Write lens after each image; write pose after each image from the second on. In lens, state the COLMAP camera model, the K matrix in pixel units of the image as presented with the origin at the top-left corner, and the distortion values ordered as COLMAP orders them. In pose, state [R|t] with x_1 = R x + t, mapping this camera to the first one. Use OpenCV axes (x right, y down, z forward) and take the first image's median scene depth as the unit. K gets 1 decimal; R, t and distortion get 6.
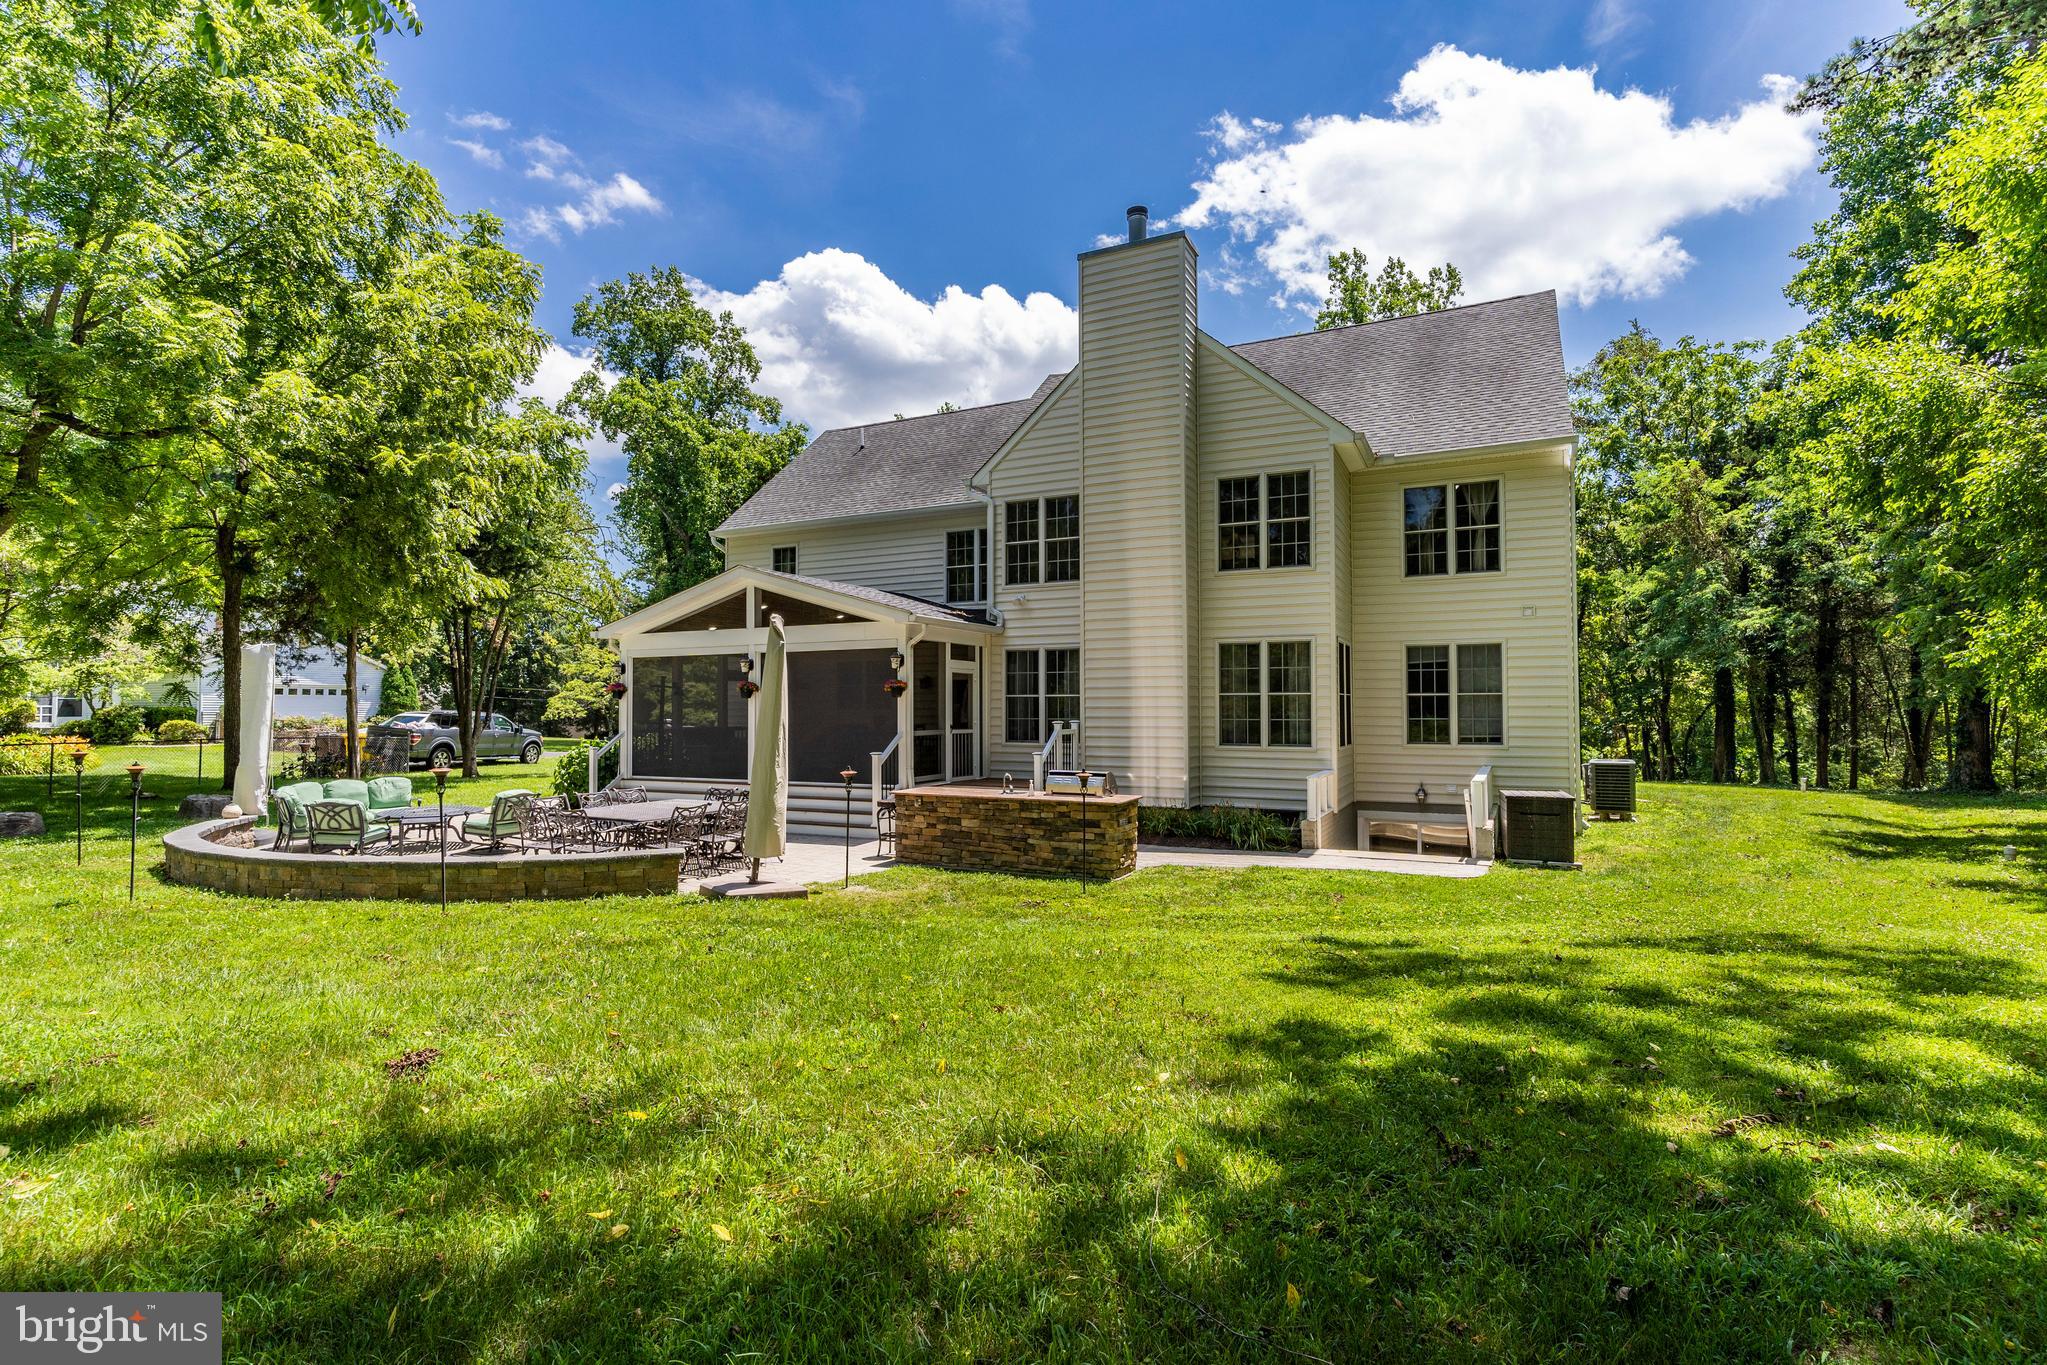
lens RADIAL K [[978.5, 0, 1036.8], [0, 978.5, 677.0], [0, 0, 1]] dist [-0.000486, -0.000464]
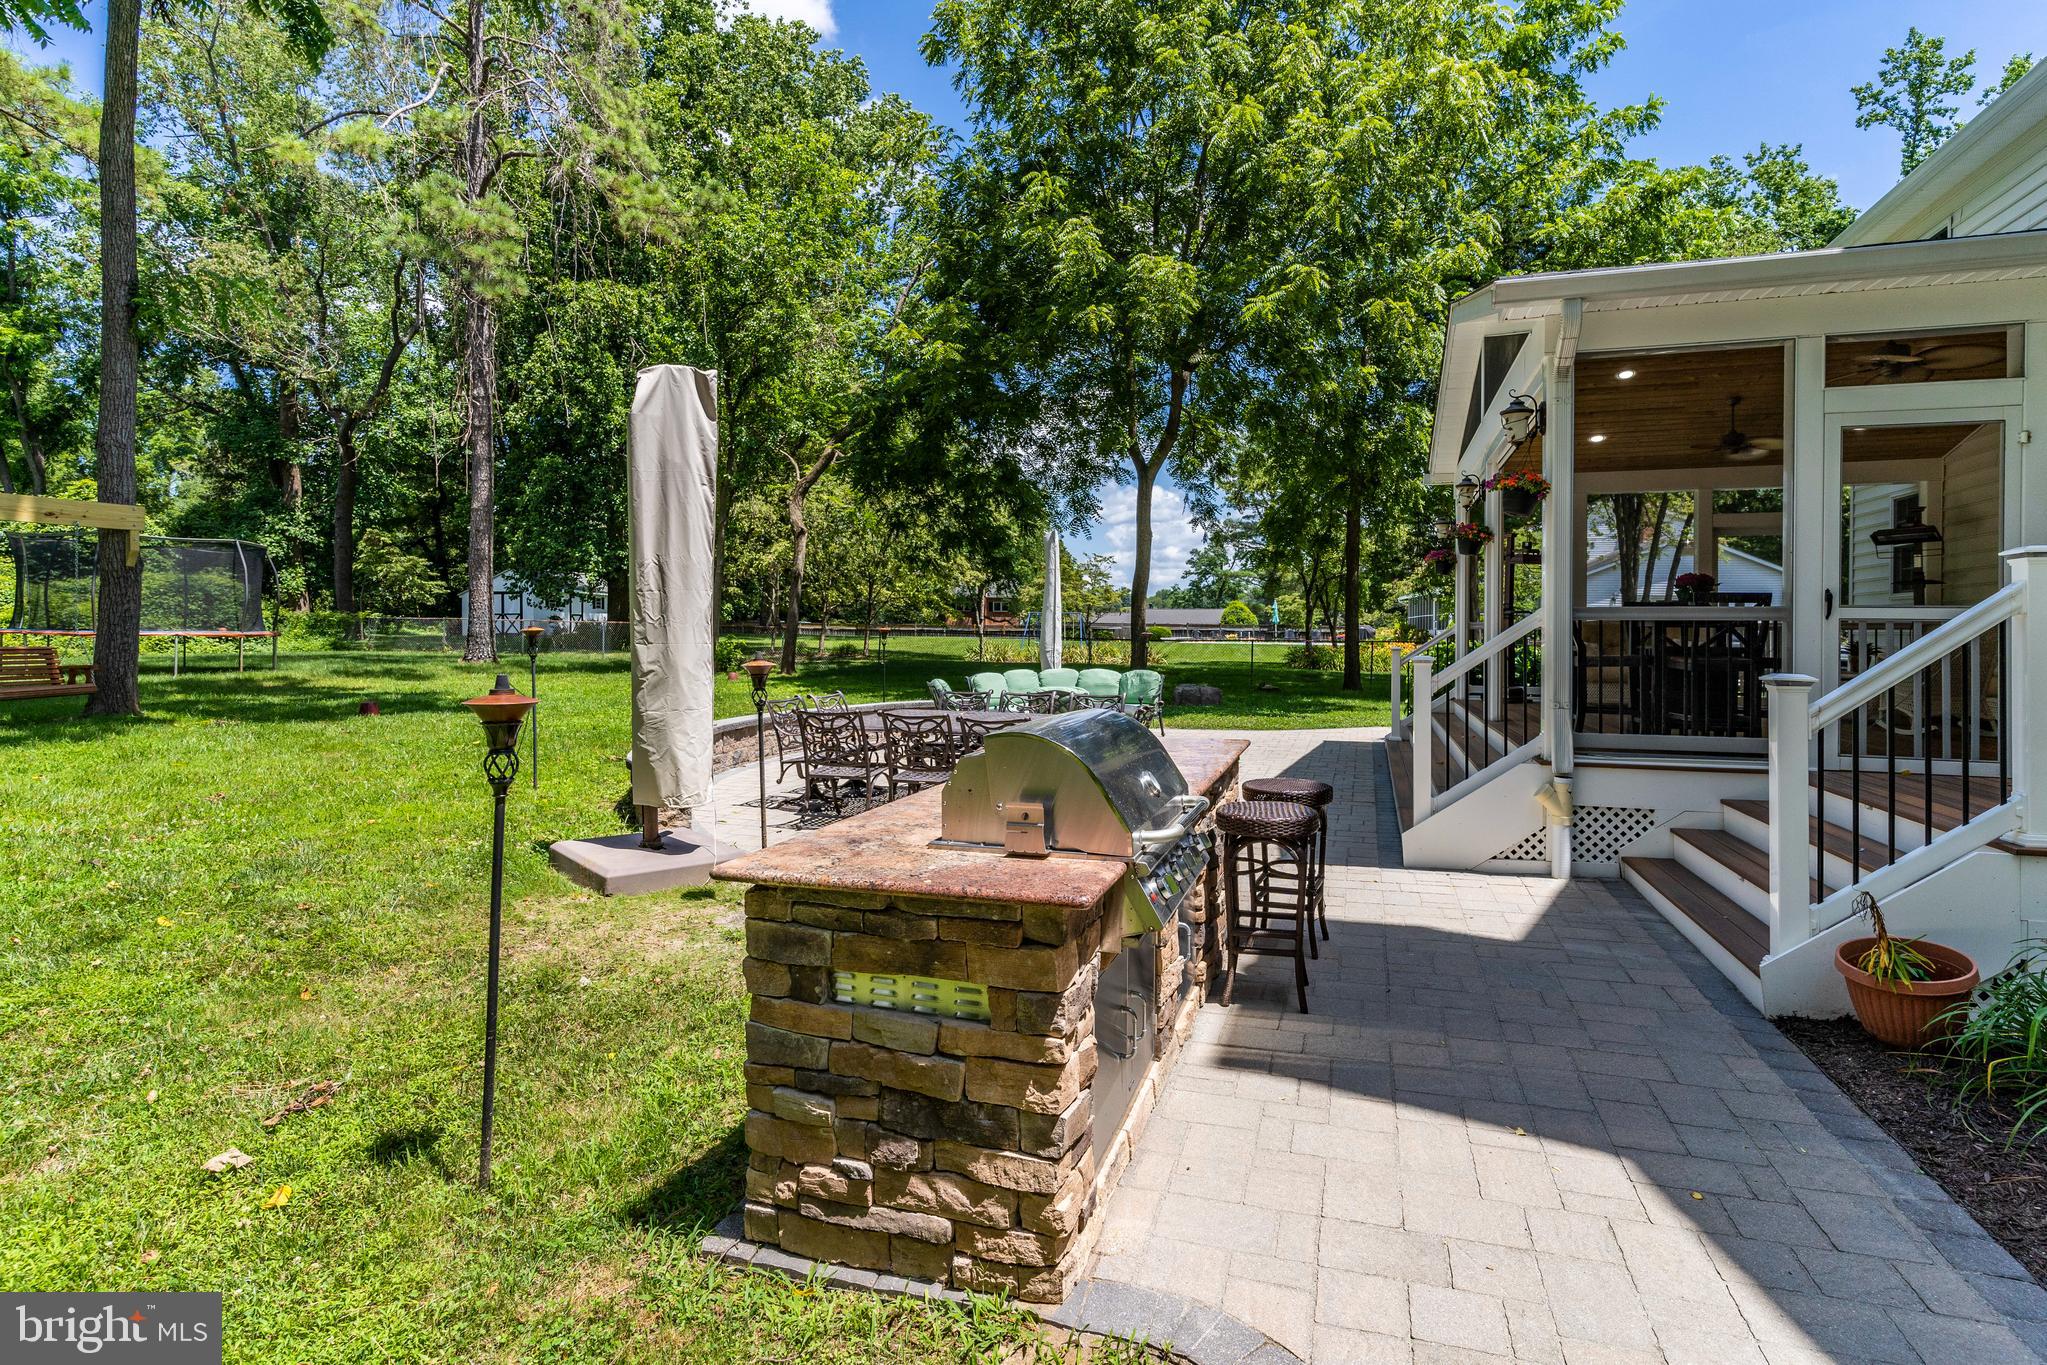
lens RADIAL K [[978.5, 0, 1074.0], [0, 978.5, 662.8], [0, 0, 1]] dist [-0.000486, -0.000464]
pose [[0.161051, 0.030757, -0.986467, 0.197826], [0.031955, 0.998828, 0.036360, 0.054775], [0.986429, -0.037378, 0.159879, 0.711340]]
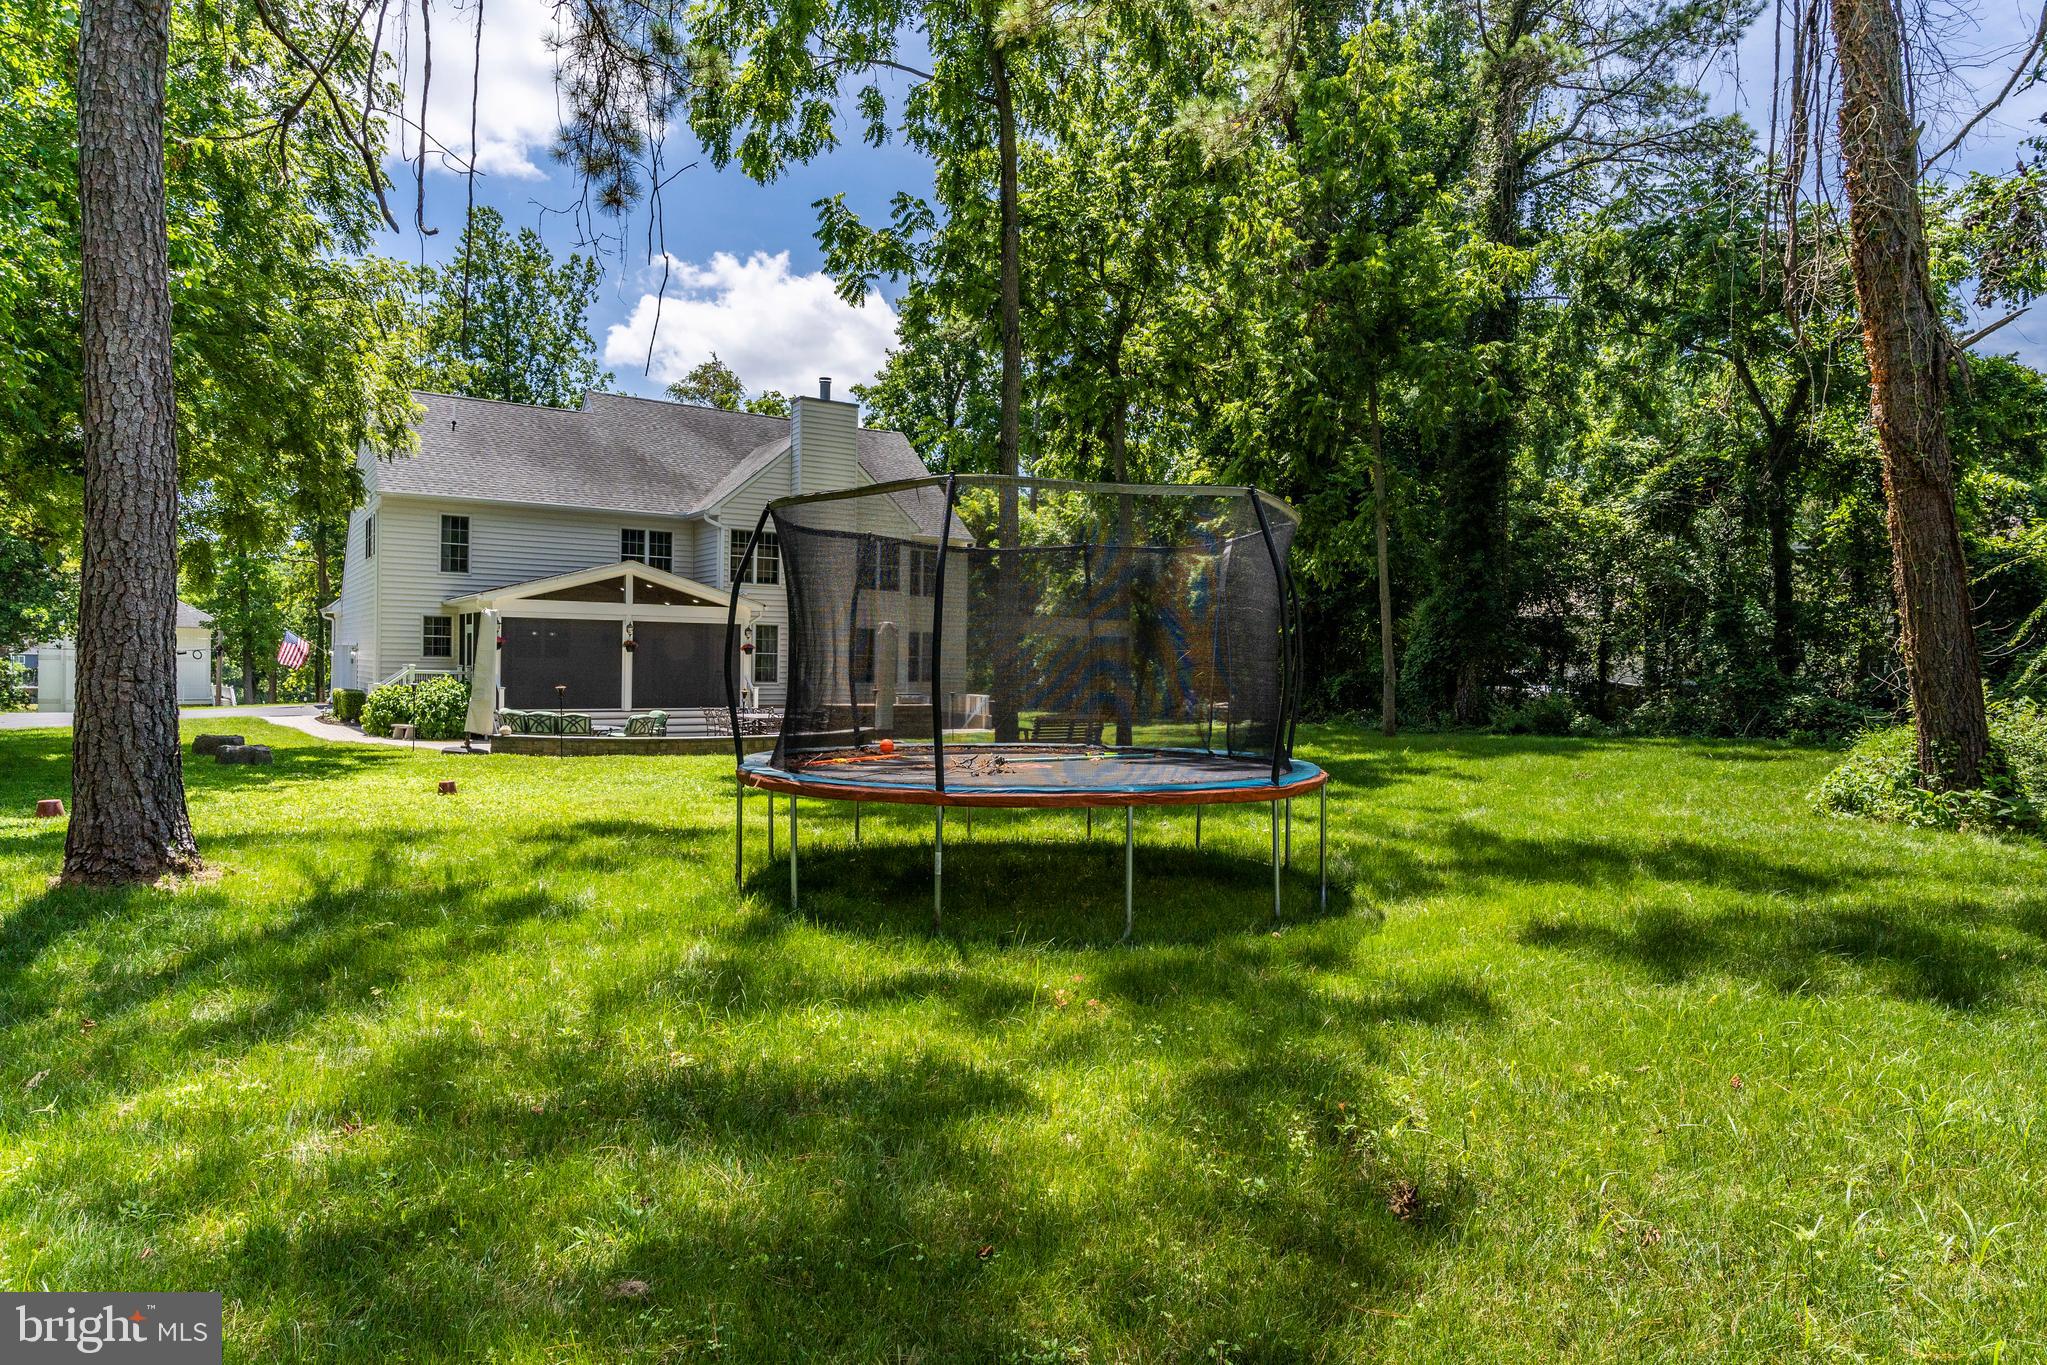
lens RADIAL K [[1198.0, 0, 1037.9], [0, 1198.0, 665.3], [0, 0, 1]] dist [-0.009670, 0.003623]
pose [[0.502065, 0.011185, 0.864758, -1.569296], [-0.048566, 0.998703, 0.015279, -0.014421], [-0.863465, -0.049669, 0.501957, -0.439324]]
